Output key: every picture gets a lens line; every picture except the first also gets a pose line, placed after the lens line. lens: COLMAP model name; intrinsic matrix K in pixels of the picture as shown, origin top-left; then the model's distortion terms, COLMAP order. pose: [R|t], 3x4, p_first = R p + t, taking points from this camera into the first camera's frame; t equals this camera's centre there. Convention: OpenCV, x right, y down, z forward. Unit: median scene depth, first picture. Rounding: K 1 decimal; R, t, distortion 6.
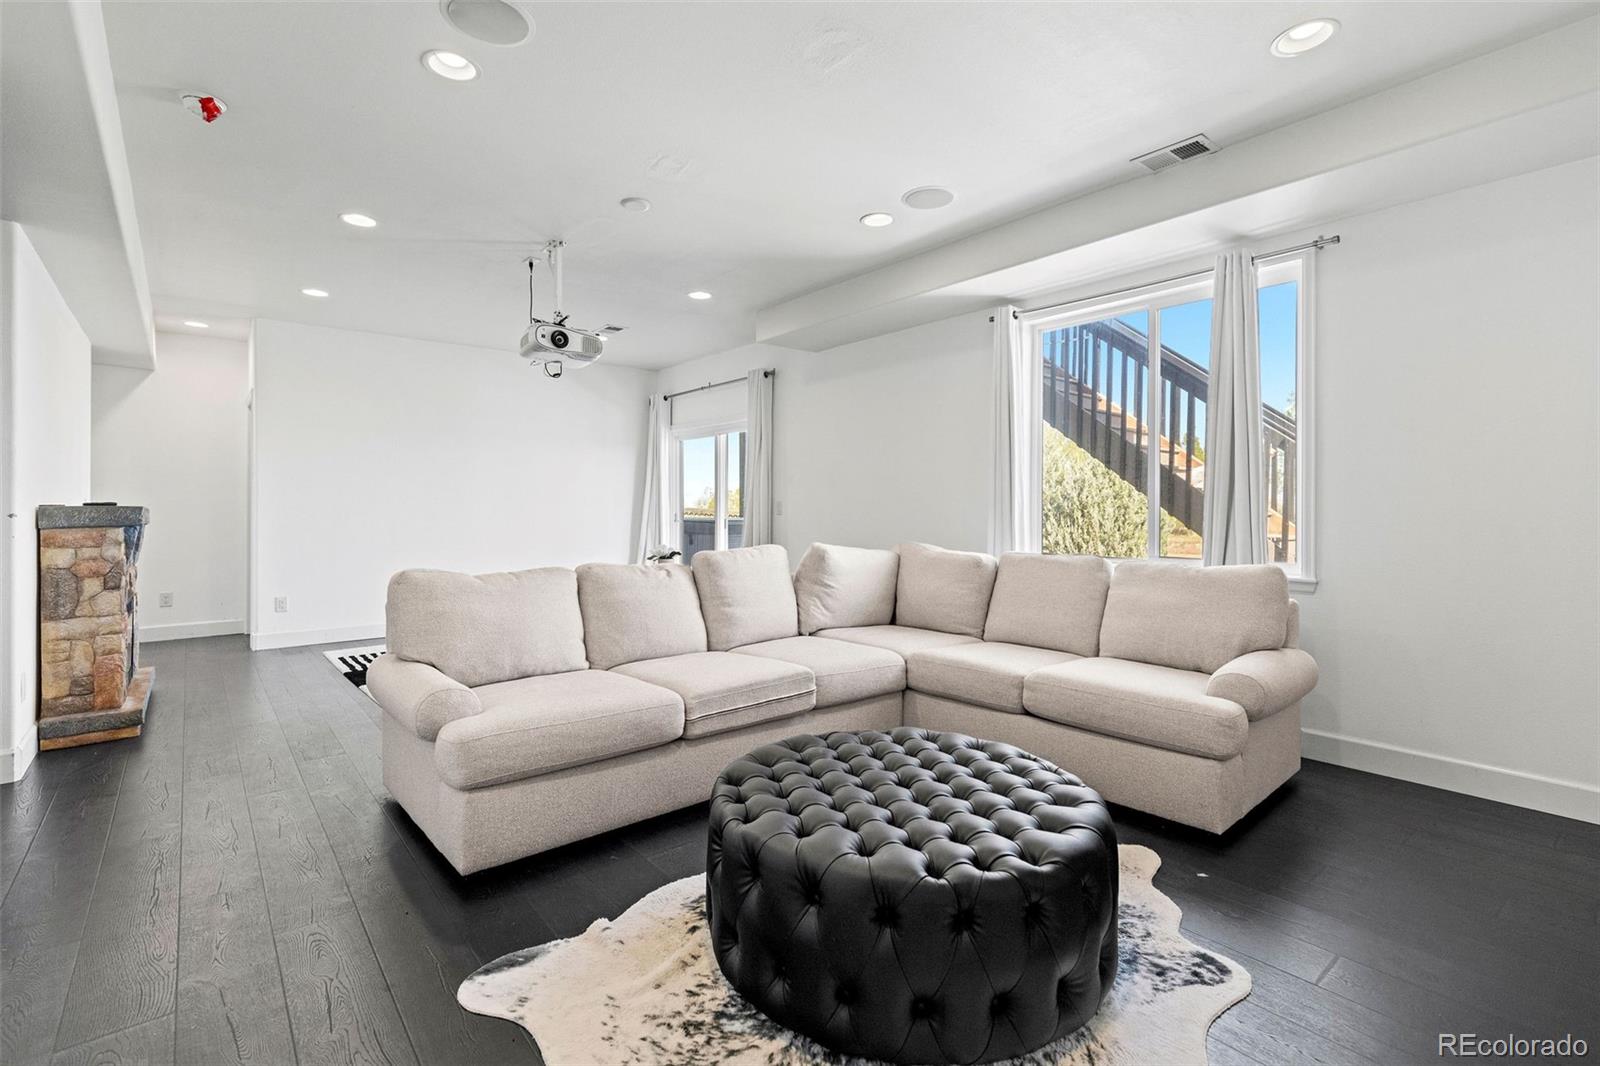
lens RADIAL K [[723.0, 0, 798.2], [0, 723.0, 517.4], [0, 0, 1]] dist [0.009483, -0.001968]
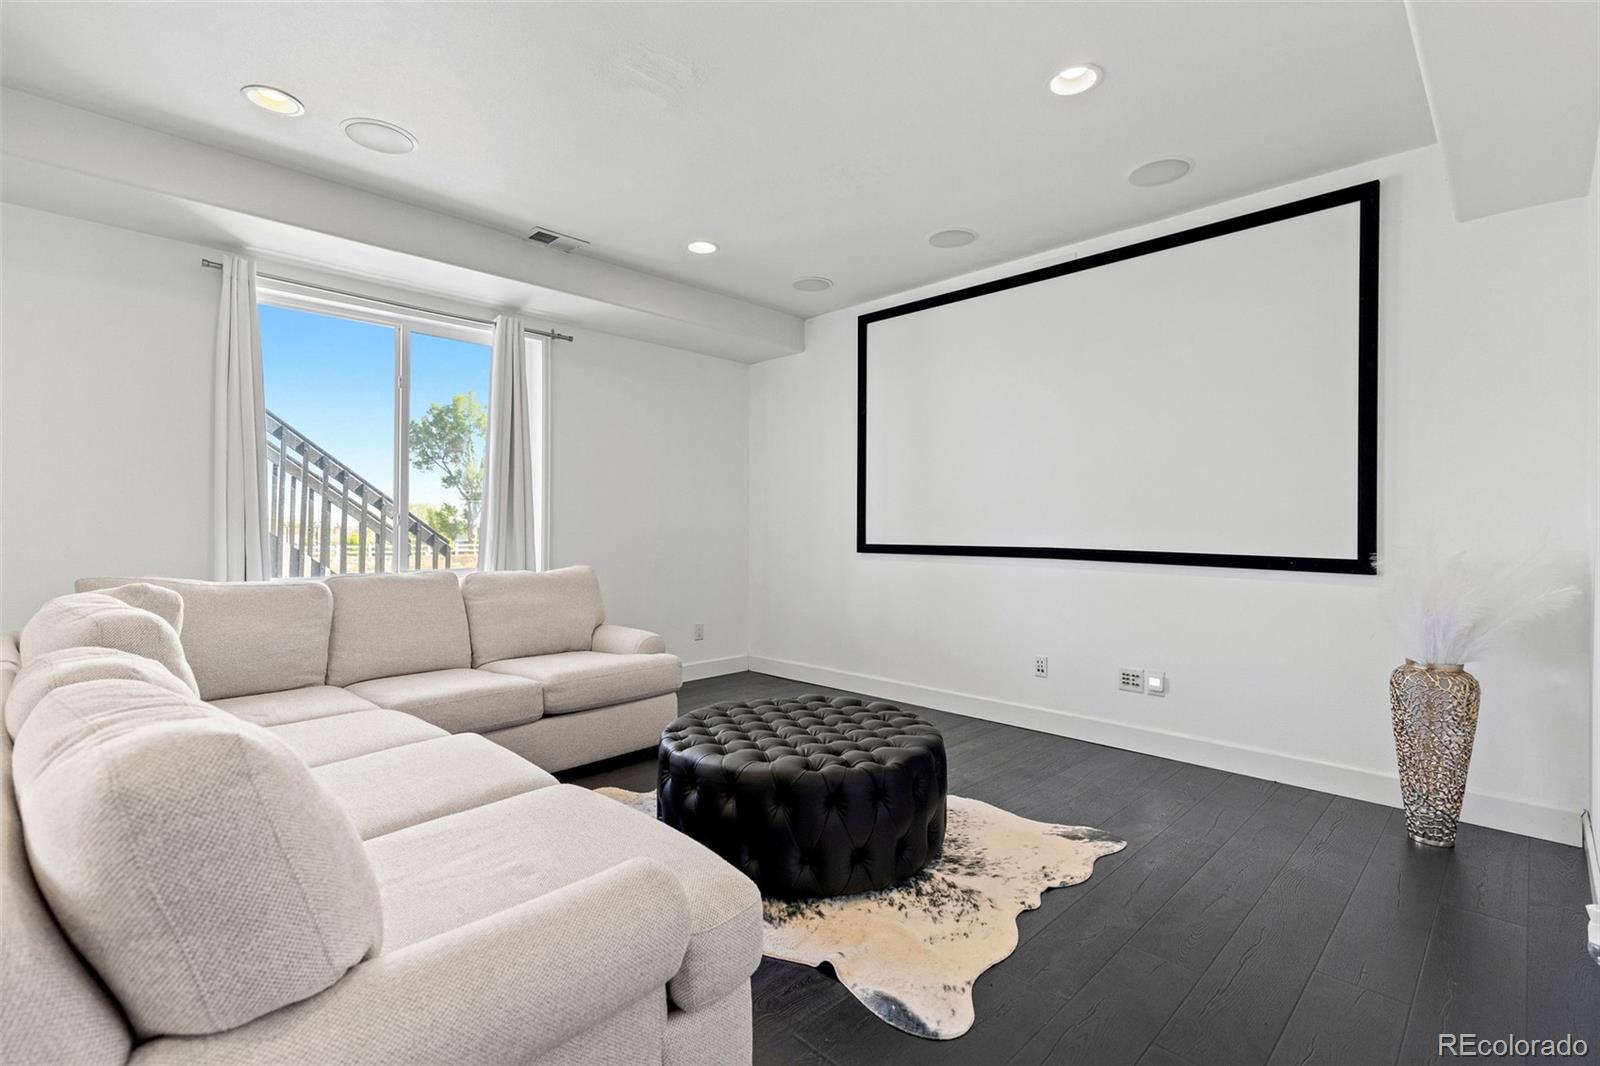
lens RADIAL K [[723.0, 0, 797.1], [0, 723.0, 529.4], [0, 0, 1]] dist [0.009483, -0.001968]
pose [[-0.084278, -0.002909, 0.996438, -0.801758], [0.006343, 0.999974, 0.003456, -0.007295], [-0.996422, 0.006611, -0.084257, 0.737991]]
